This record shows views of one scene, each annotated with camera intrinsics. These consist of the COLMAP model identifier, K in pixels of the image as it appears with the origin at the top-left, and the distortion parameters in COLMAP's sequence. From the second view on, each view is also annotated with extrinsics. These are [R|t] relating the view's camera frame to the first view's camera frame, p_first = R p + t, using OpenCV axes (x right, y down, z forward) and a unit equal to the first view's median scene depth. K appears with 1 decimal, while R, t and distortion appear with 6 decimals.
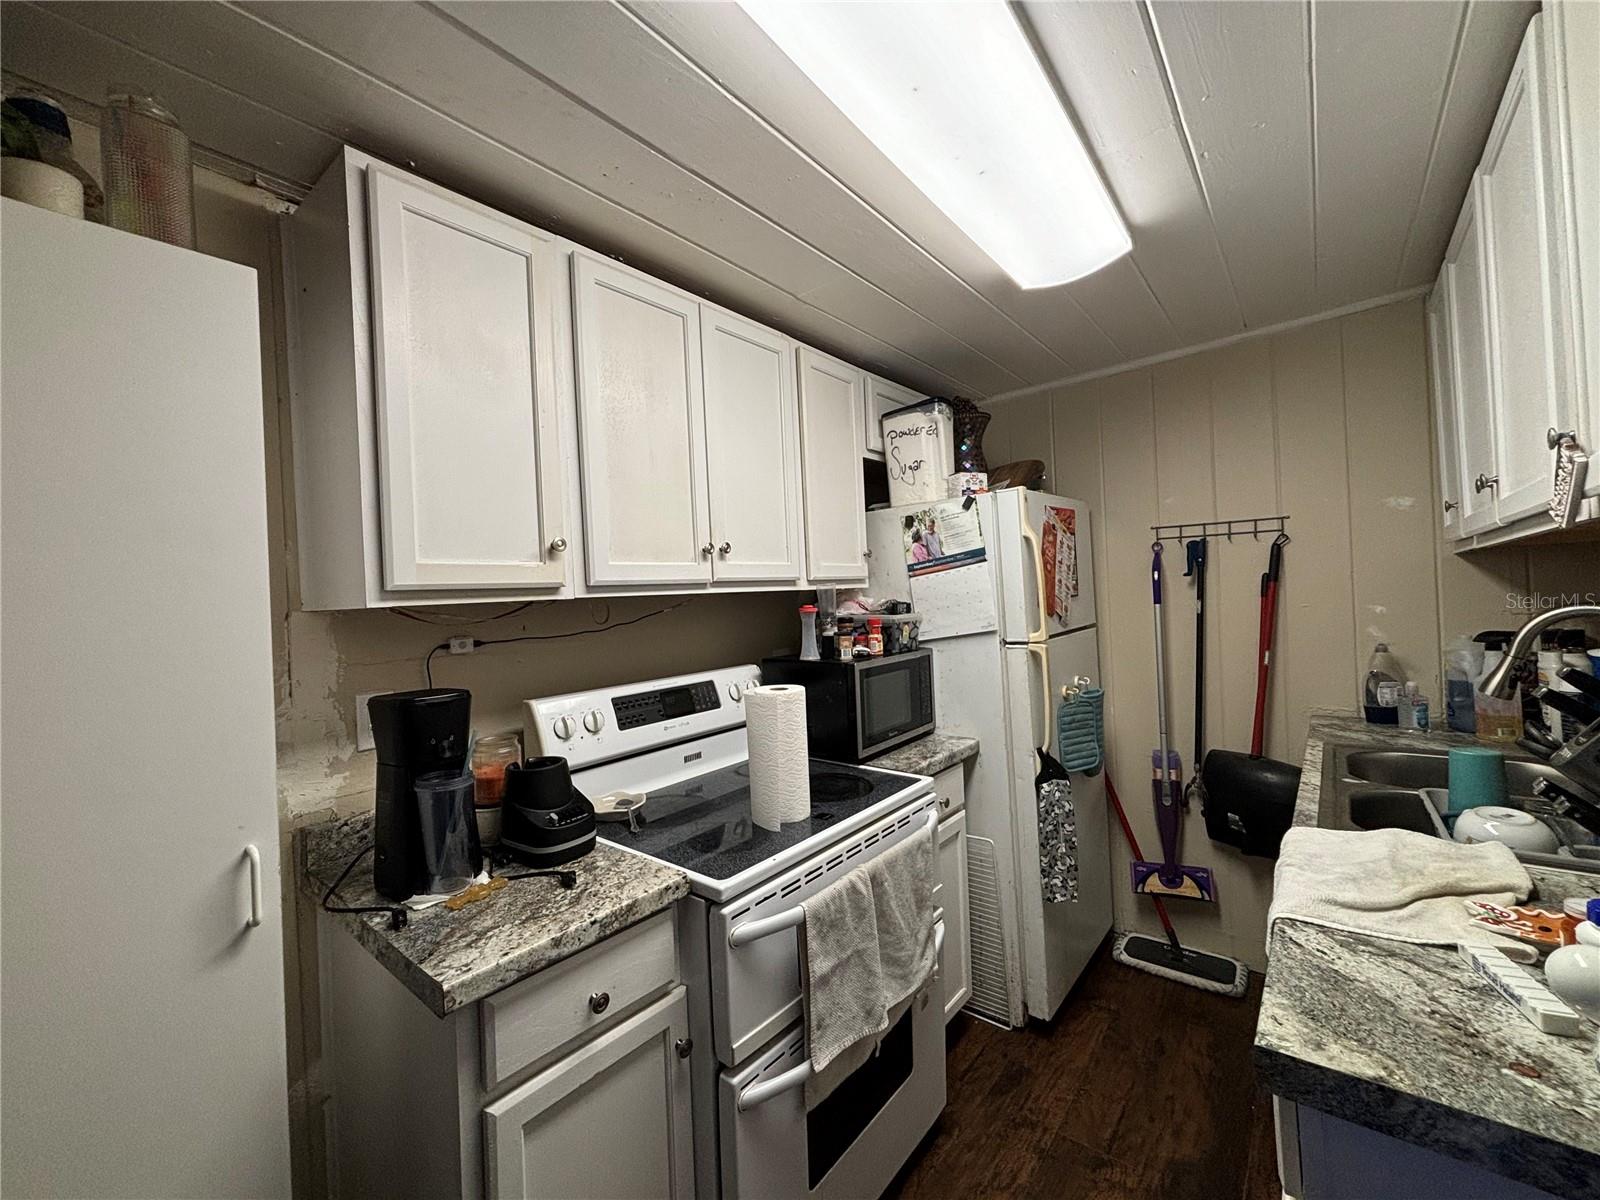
lens RADIAL K [[650.6, 0, 798.3], [0, 650.6, 586.3], [0, 0, 1]] dist [0.001701, 0.002341]
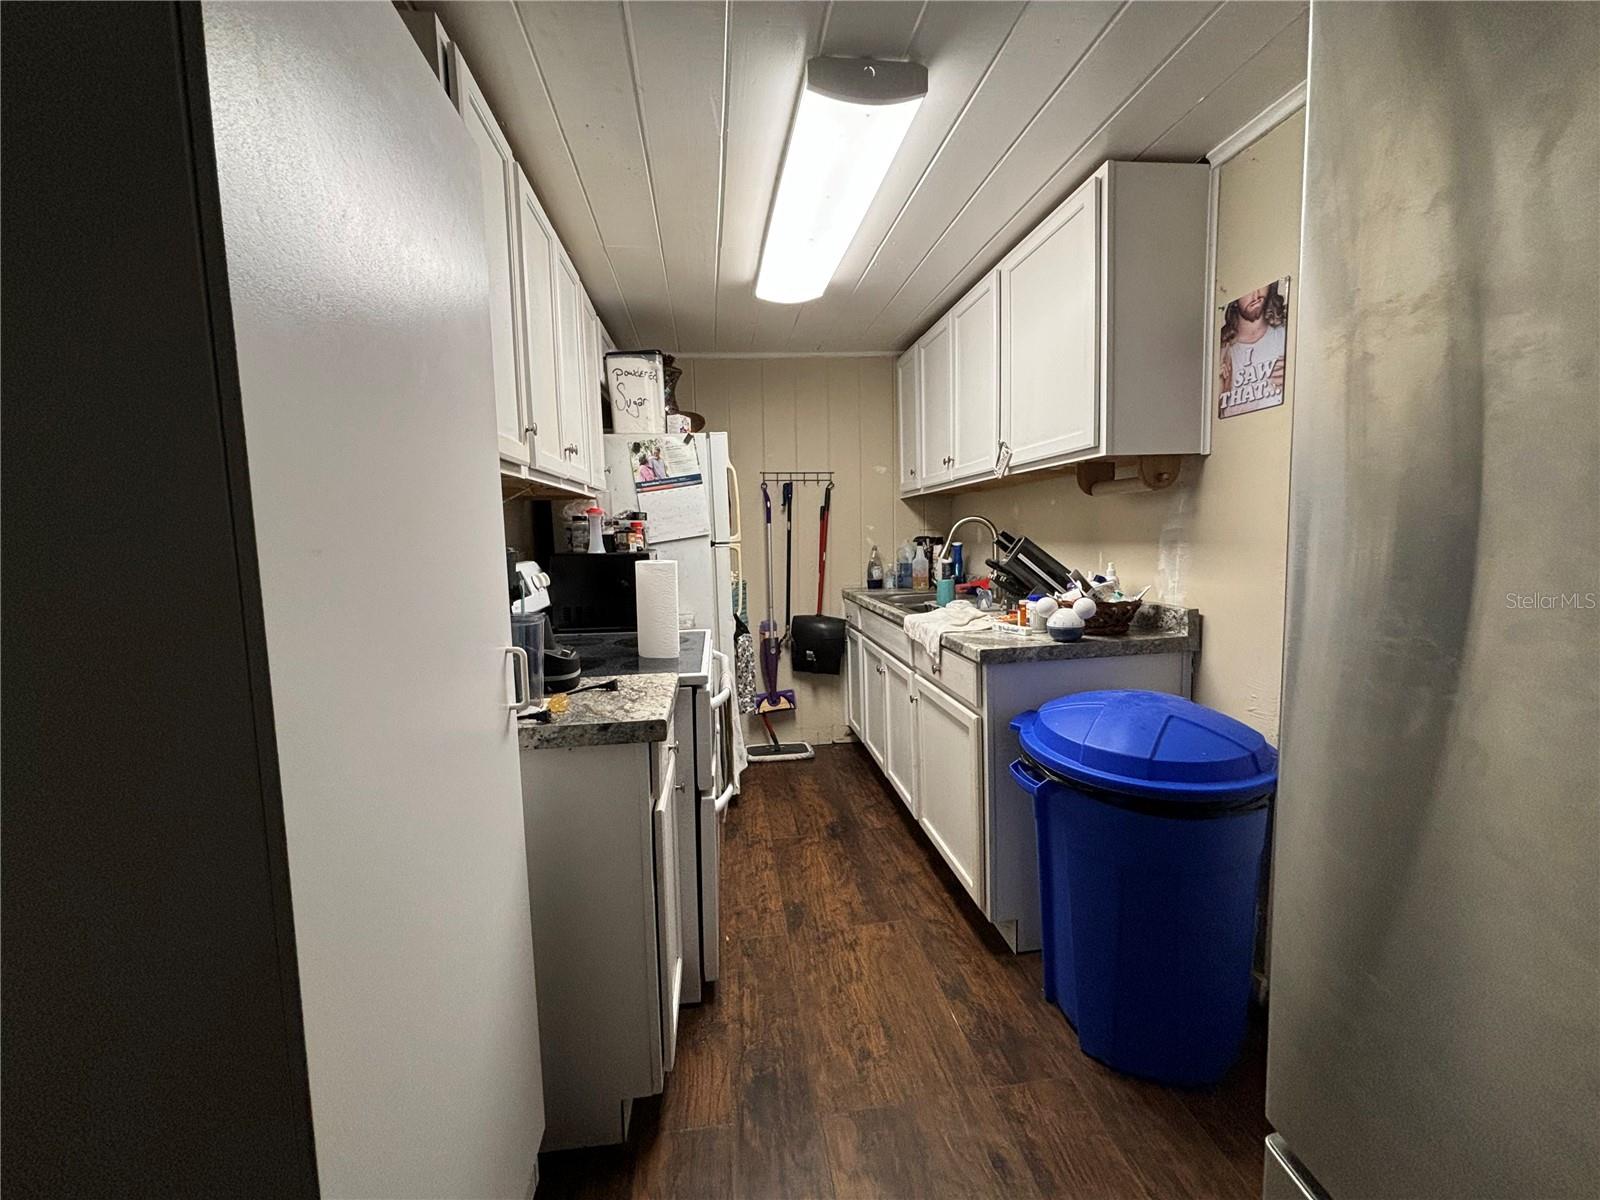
lens RADIAL K [[650.6, 0, 796.8], [0, 650.6, 598.1], [0, 0, 1]] dist [0.001701, 0.002341]
pose [[0.678764, -0.047338, 0.732829, -0.544749], [-0.017697, 0.996576, 0.080766, 0.081088], [-0.734143, -0.067790, 0.675603, -0.079912]]
